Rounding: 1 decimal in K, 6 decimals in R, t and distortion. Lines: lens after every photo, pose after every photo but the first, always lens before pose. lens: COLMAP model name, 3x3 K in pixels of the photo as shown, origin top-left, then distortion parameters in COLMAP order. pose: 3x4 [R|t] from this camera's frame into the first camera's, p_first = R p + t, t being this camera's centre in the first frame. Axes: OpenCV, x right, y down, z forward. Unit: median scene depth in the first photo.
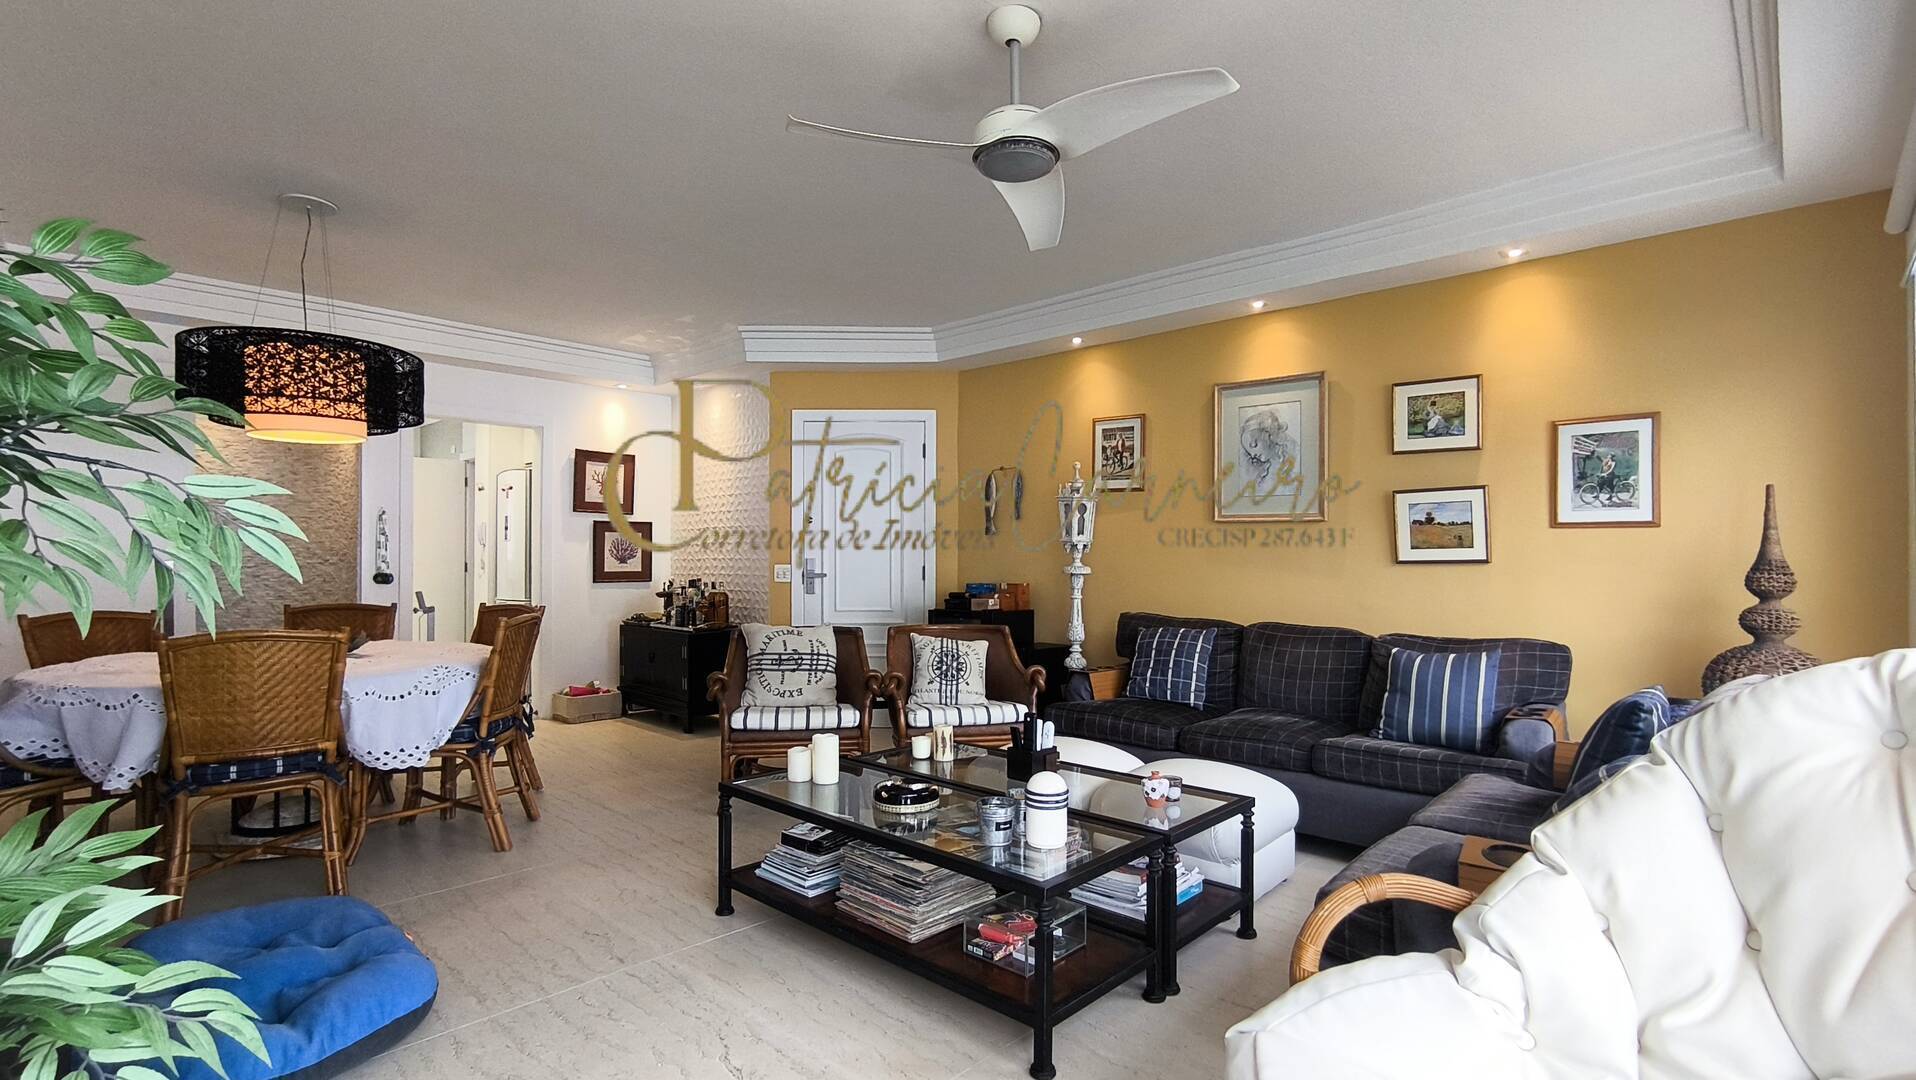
lens RADIAL K [[915.0, 0, 953.7], [0, 915.0, 539.9], [0, 0, 1]] dist [0.037252, 0.000275]
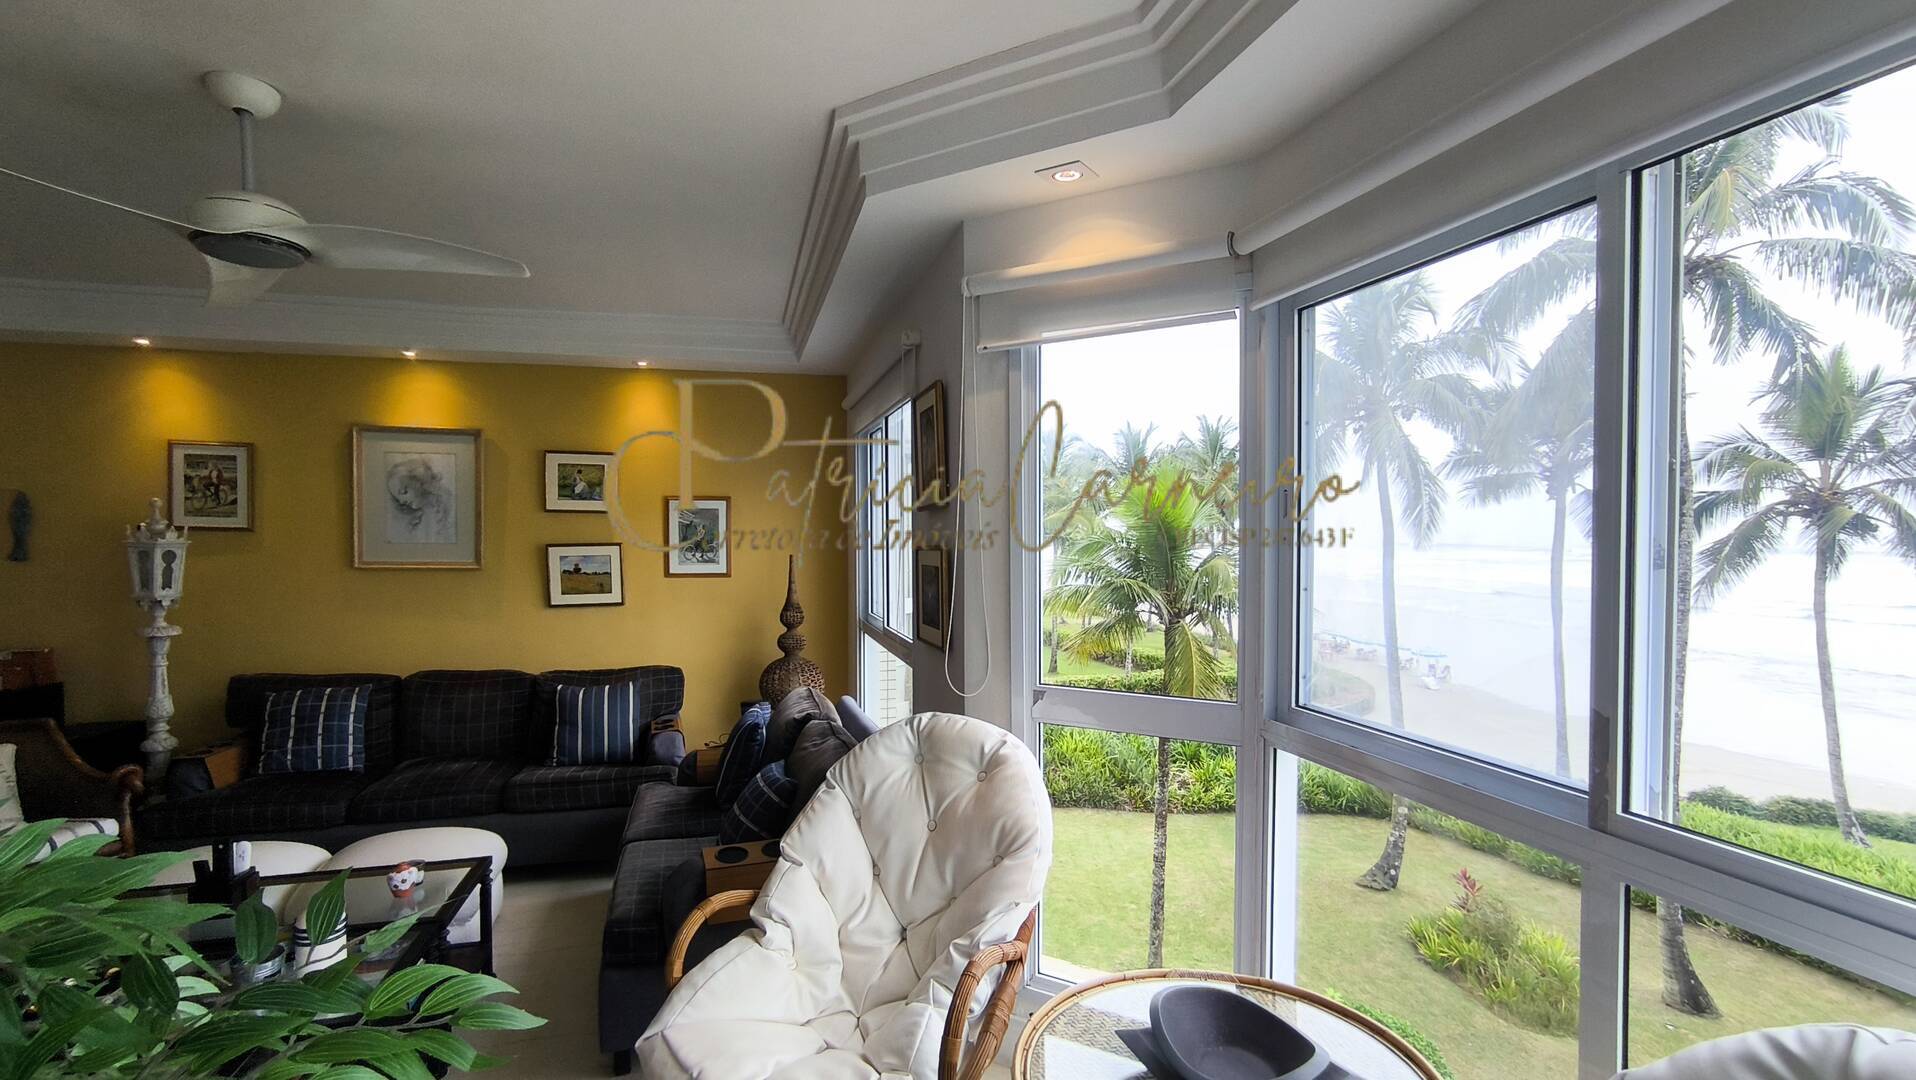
lens RADIAL K [[915.0, 0, 953.7], [0, 915.0, 539.9], [0, 0, 1]] dist [0.037252, 0.000275]
pose [[0.558538, -0.012188, 0.829390, -0.208911], [-0.015381, 0.999568, 0.025048, -0.102385], [-0.829337, -0.026747, 0.558109, -0.069498]]
